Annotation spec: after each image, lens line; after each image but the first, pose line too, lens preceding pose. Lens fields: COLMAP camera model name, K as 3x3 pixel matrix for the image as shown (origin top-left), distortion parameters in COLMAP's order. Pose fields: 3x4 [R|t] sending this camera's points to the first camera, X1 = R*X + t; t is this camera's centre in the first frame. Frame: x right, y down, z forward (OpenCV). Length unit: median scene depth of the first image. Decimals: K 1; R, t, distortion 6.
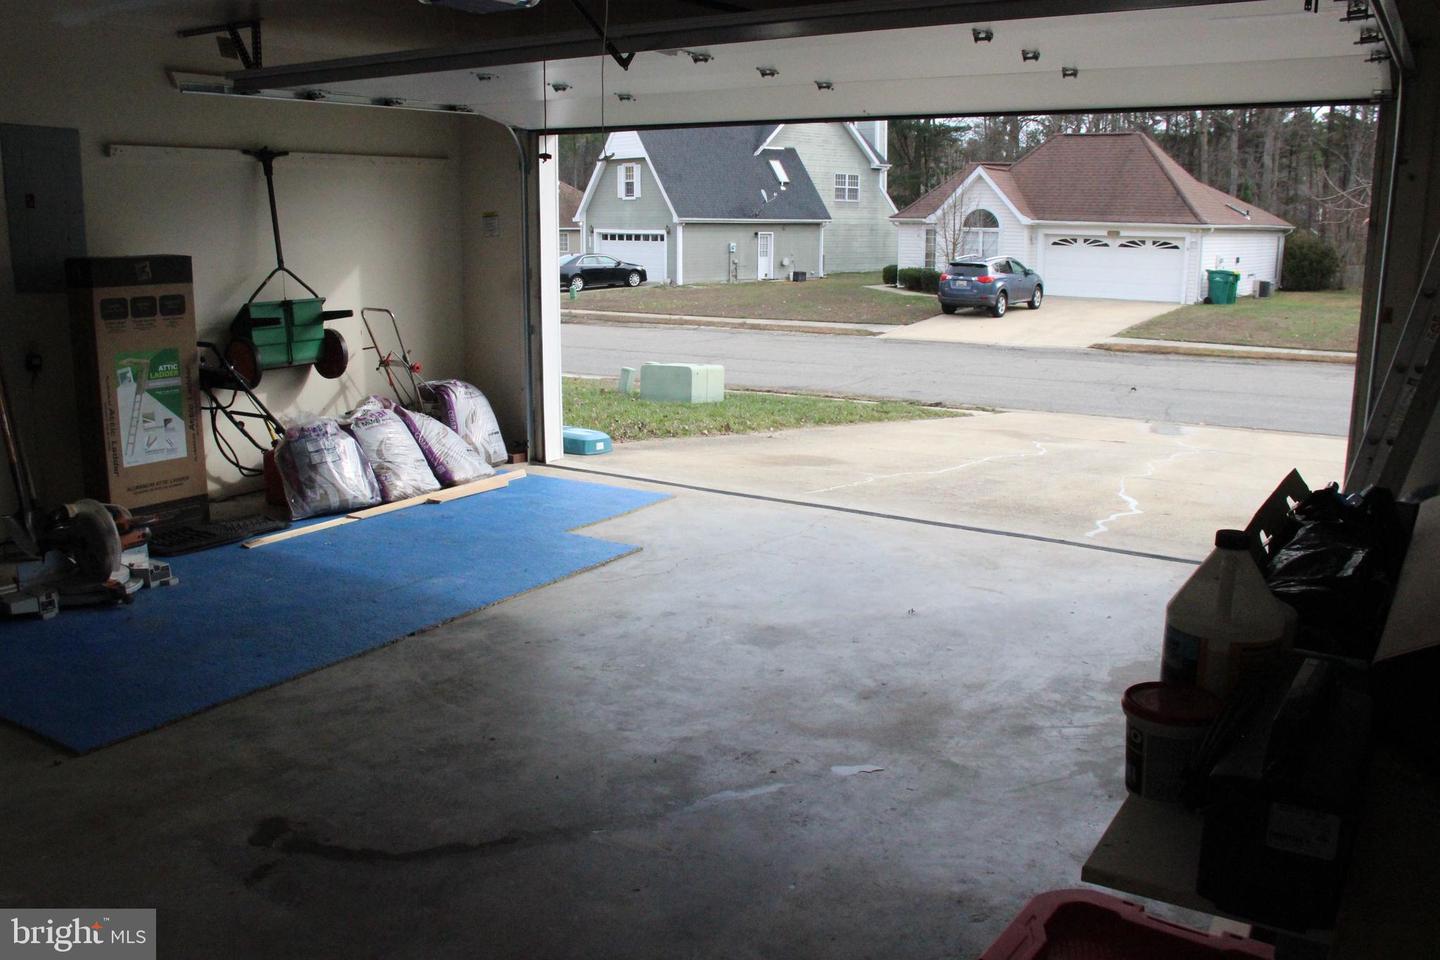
lens RADIAL K [[1194.1, 0, 720.0], [0, 1194.1, 480.0], [0, 0, 1]] dist [-0.103120, -0.001163]
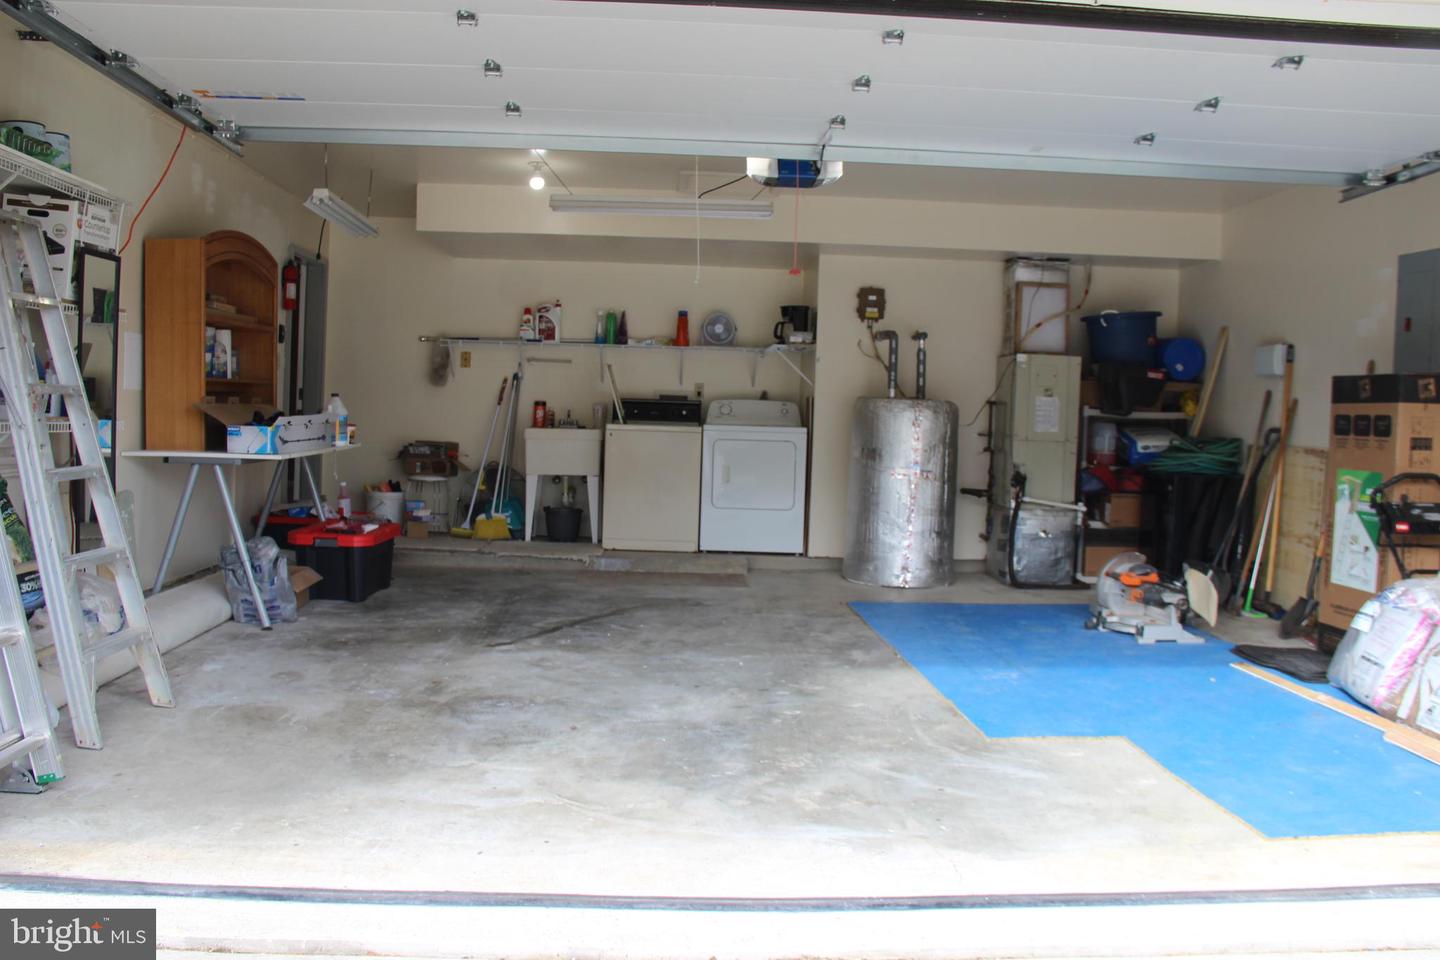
lens RADIAL K [[1194.1, 0, 720.0], [0, 1194.1, 480.0], [0, 0, 1]] dist [-0.103120, -0.001163]
pose [[-0.801184, 0.052225, -0.596134, 0.496605], [-0.101791, 0.969773, 0.221762, -0.260738], [0.589697, 0.238353, -0.771651, 1.420814]]
